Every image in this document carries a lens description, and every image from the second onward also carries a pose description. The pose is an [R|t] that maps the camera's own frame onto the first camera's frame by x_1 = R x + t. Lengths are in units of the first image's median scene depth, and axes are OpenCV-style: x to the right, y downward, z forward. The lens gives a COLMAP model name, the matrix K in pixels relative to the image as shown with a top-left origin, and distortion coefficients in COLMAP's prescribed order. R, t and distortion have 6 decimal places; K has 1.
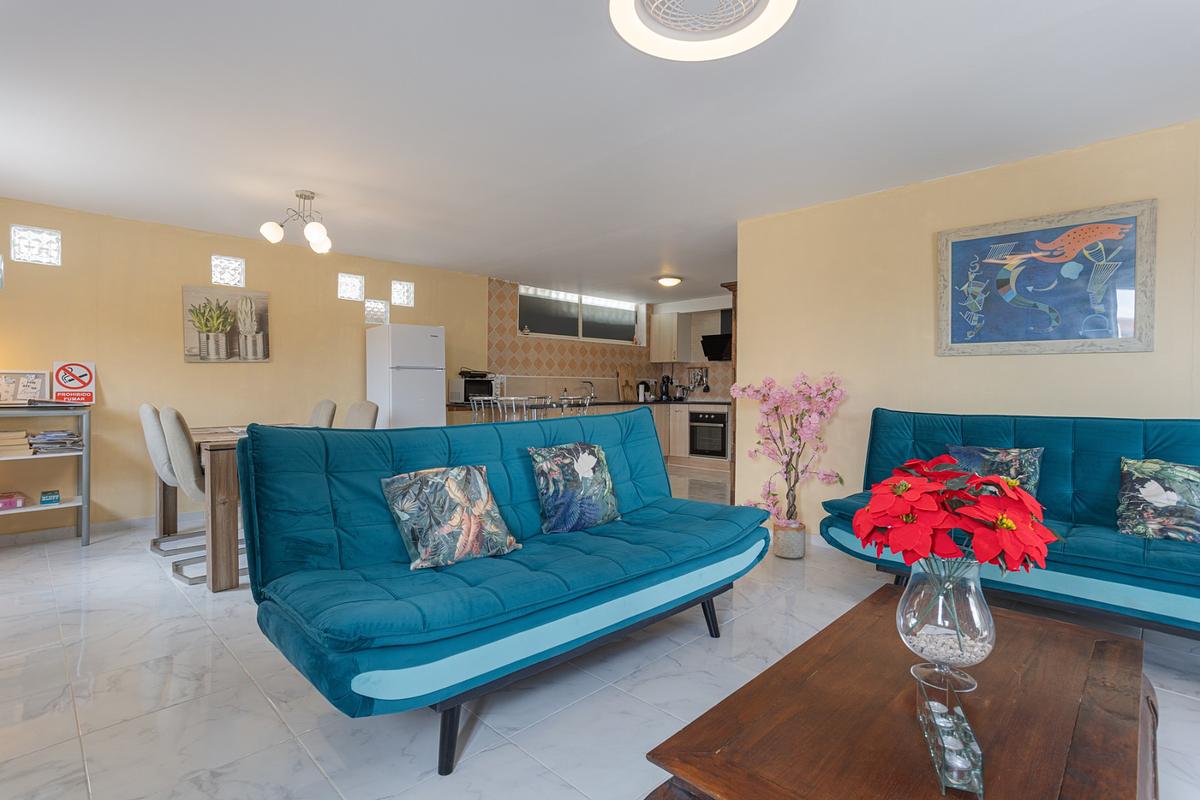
lens RADIAL K [[579.4, 0, 604.5], [0, 579.4, 398.6], [0, 0, 1]] dist [-0.003107, 0.000578]
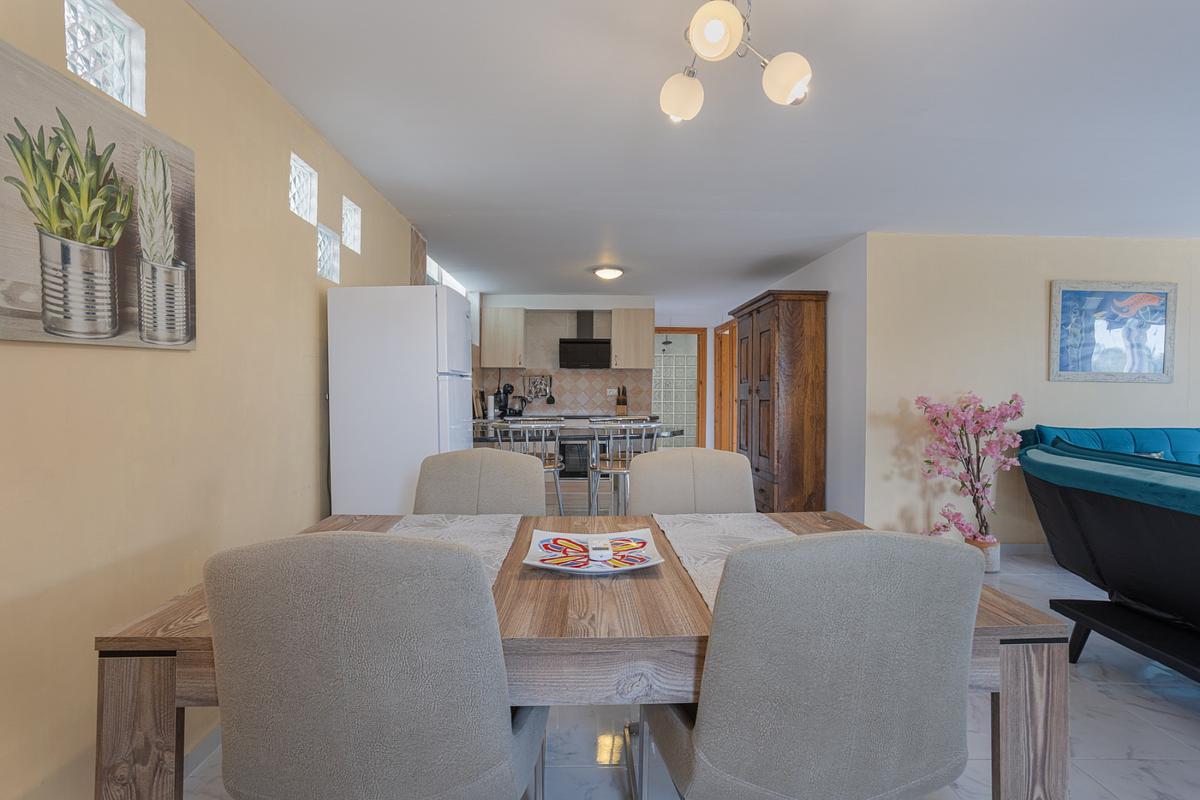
lens RADIAL K [[579.4, 0, 604.2], [0, 579.4, 396.3], [0, 0, 1]] dist [-0.003107, 0.000578]
pose [[0.690991, -0.004234, 0.722851, -0.412721], [0.009112, 0.999954, -0.002853, -0.020046], [-0.722806, 0.008558, 0.690998, 0.360999]]
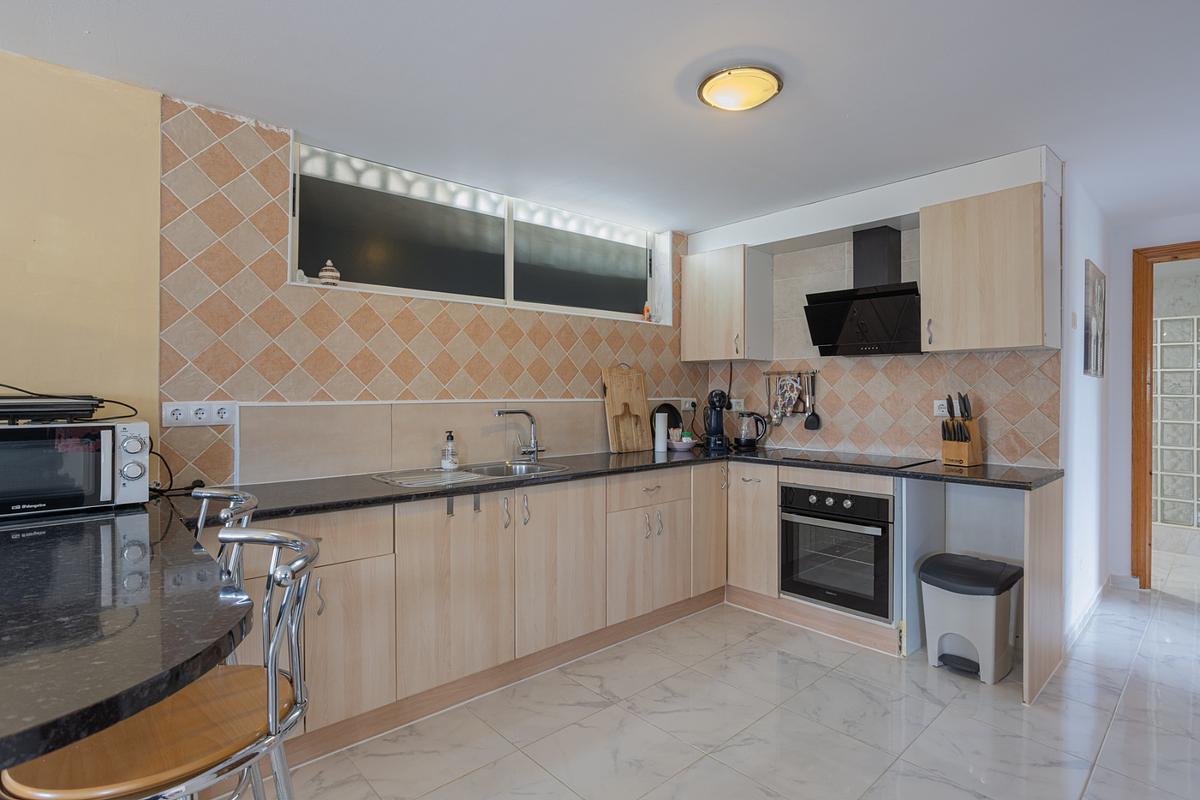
lens RADIAL K [[607.6, 0, 604.8], [0, 607.6, 396.9], [0, 0, 1]] dist [-0.023434, -0.000185]
pose [[0.998493, -0.003779, -0.054749, 0.049088], [0.003450, 0.999975, -0.006116, -0.034476], [0.054771, 0.005918, 0.998481, 0.569452]]
